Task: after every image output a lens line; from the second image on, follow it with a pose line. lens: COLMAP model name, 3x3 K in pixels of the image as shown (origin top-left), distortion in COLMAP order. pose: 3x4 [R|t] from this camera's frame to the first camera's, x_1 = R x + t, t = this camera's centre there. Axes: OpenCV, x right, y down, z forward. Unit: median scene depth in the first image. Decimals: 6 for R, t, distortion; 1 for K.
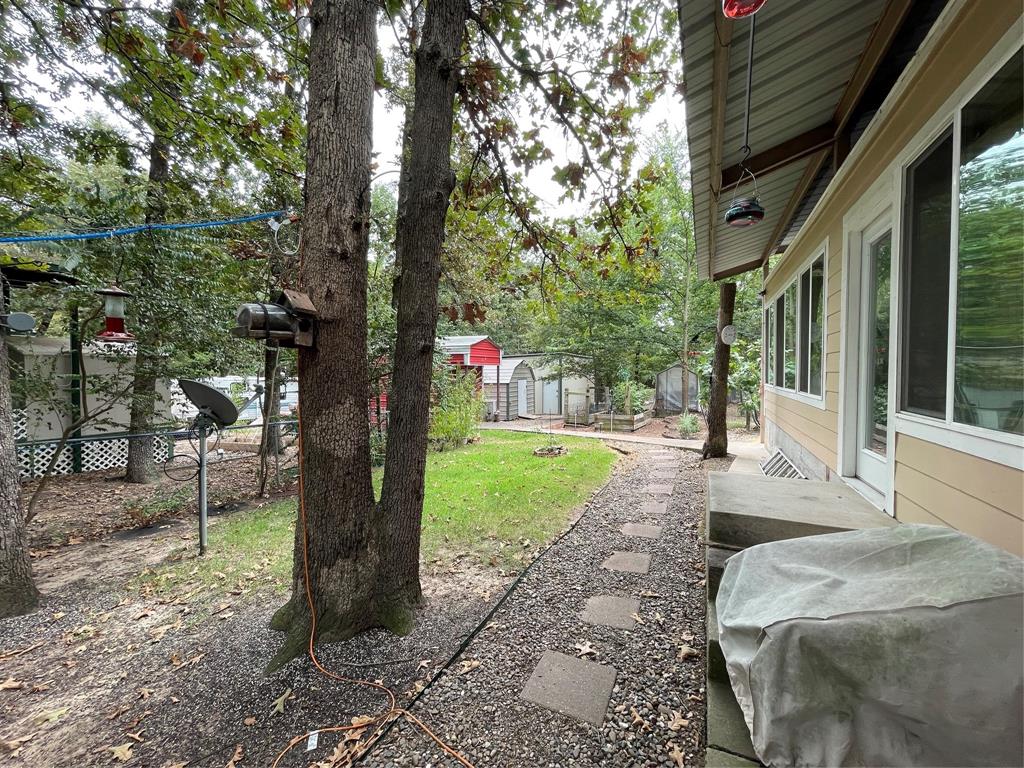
lens RADIAL K [[416.5, 0, 512.0], [0, 416.5, 384.0], [0, 0, 1]] dist [0.000523, -0.000678]
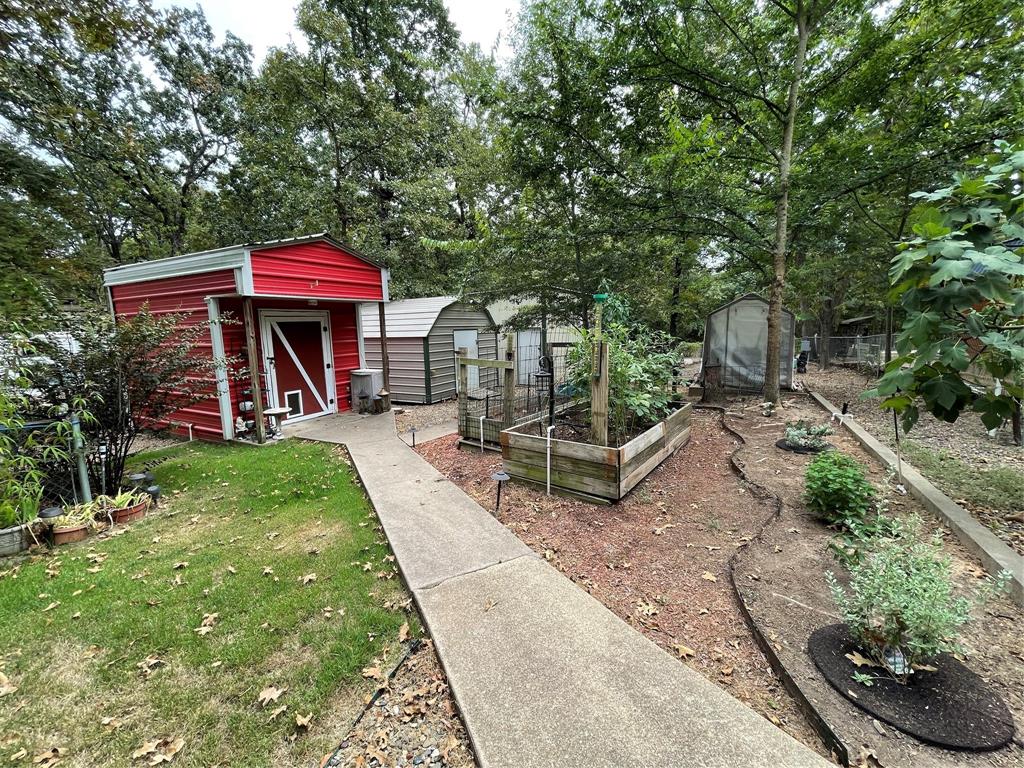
lens RADIAL K [[416.5, 0, 512.0], [0, 416.5, 384.0], [0, 0, 1]] dist [0.000523, -0.000678]
pose [[0.995186, -0.005515, -0.097849, 0.173553], [0.016279, 0.993847, 0.109560, 0.000969], [0.096642, -0.110625, 0.989152, 0.504879]]
